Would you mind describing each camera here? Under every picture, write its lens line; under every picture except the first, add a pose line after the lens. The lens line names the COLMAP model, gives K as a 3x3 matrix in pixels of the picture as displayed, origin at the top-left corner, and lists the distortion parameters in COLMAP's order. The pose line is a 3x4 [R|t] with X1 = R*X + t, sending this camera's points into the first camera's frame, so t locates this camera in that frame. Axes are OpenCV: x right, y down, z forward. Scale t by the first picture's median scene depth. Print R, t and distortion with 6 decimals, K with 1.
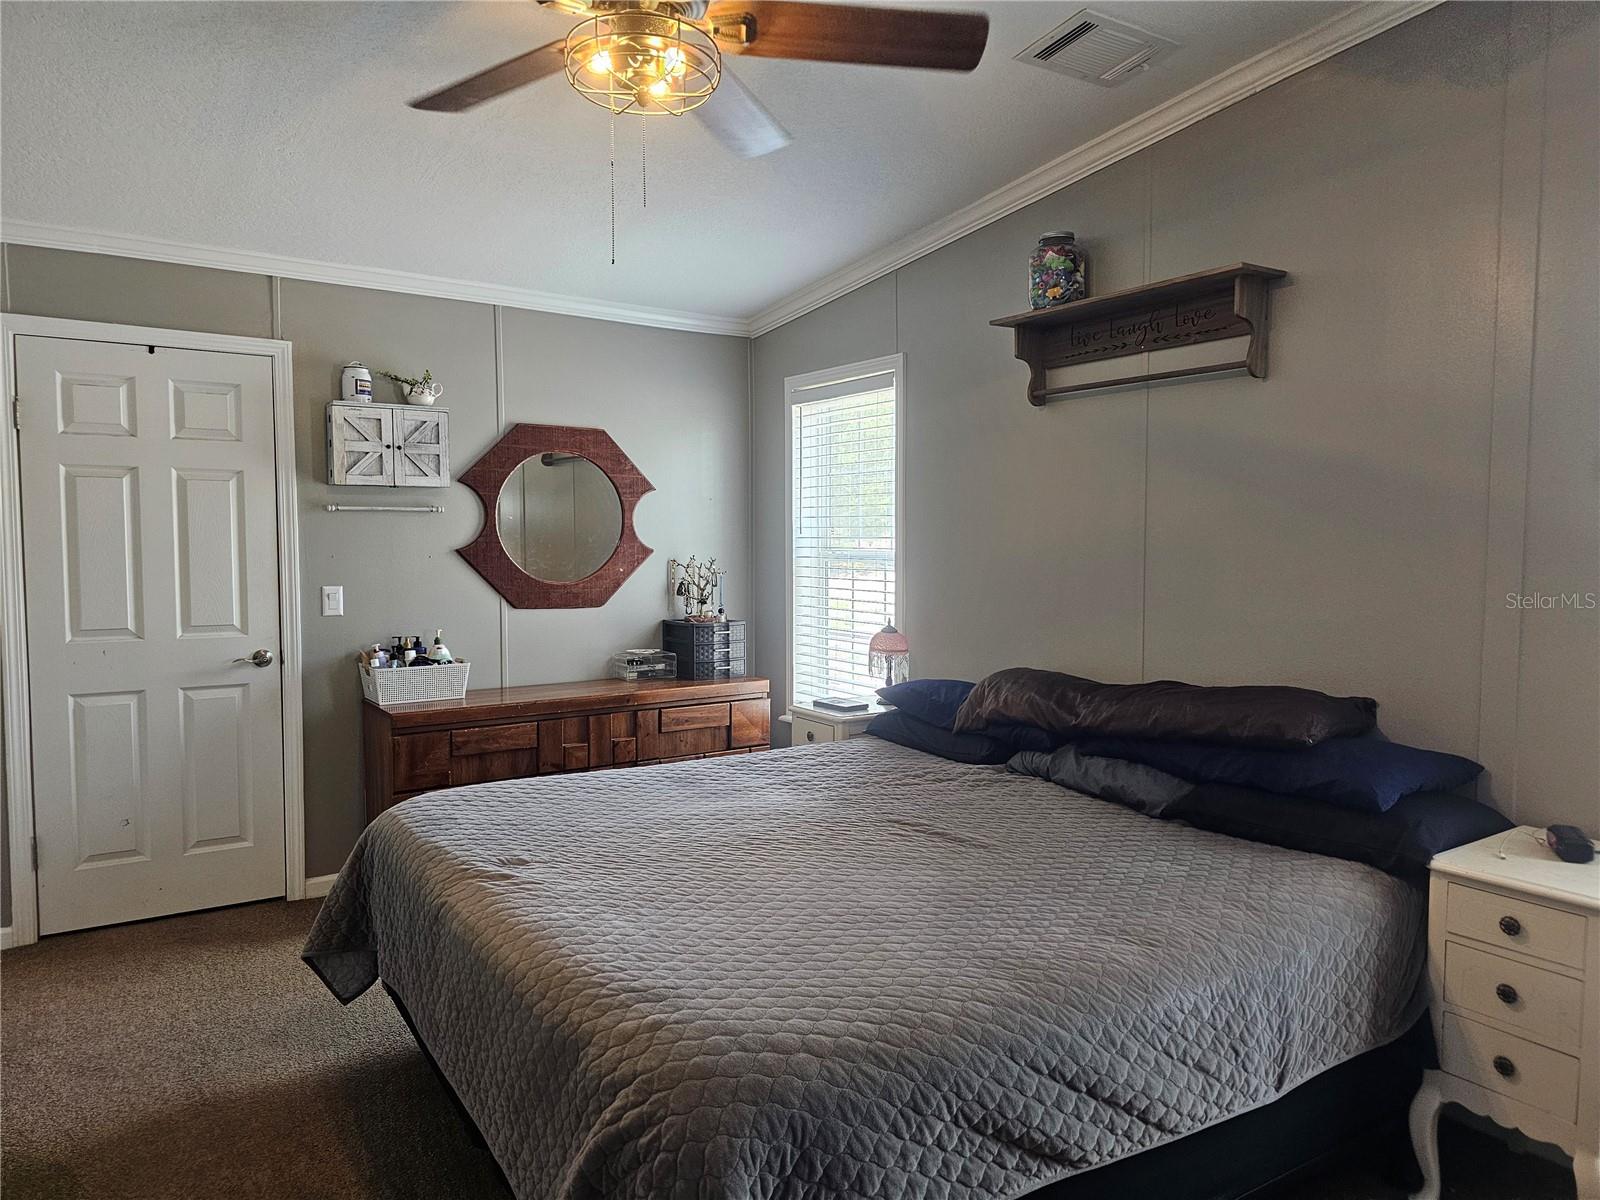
lens RADIAL K [[1084.8, 0, 806.3], [0, 1084.8, 602.8], [0, 0, 1]] dist [0.057924, -0.055915]
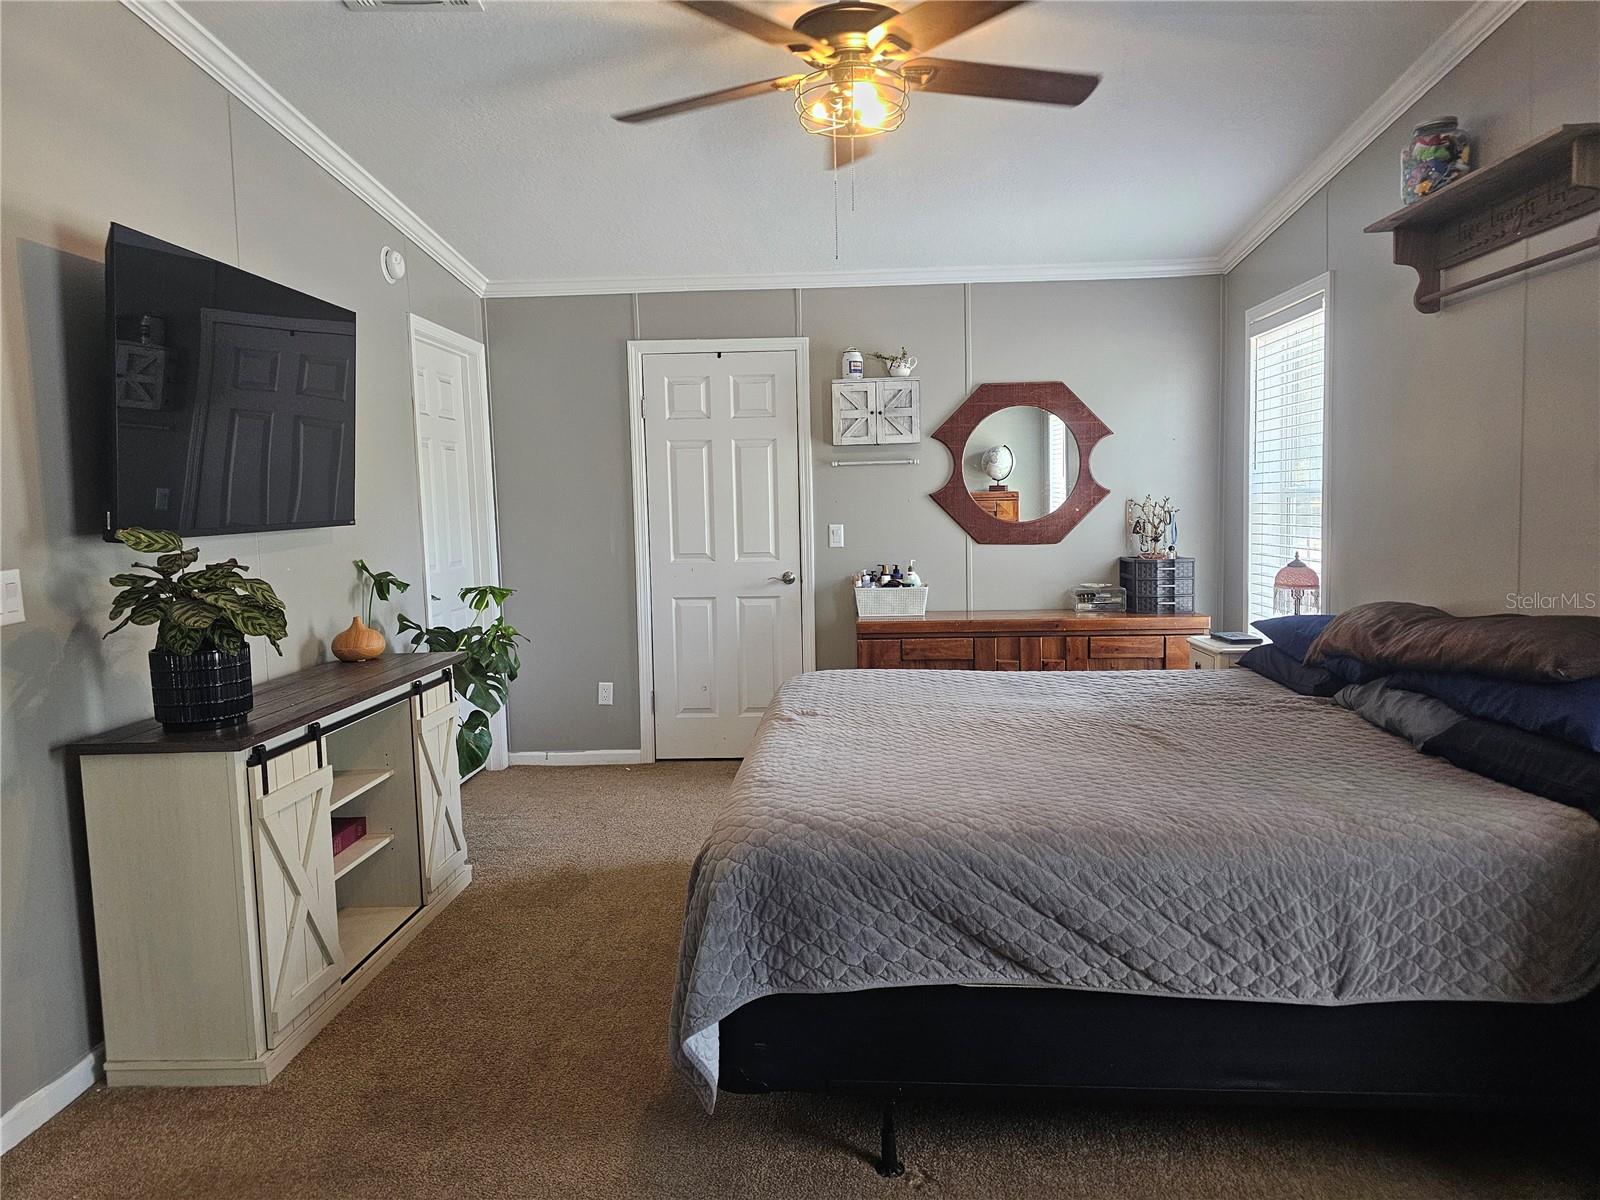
lens RADIAL K [[1084.8, 0, 809.8], [0, 1084.8, 592.2], [0, 0, 1]] dist [0.057924, -0.055915]
pose [[0.793898, 0.029422, -0.607338, 0.359816], [-0.015000, 0.999472, 0.028811, 0.031679], [0.607865, -0.013763, 0.793921, -0.040731]]
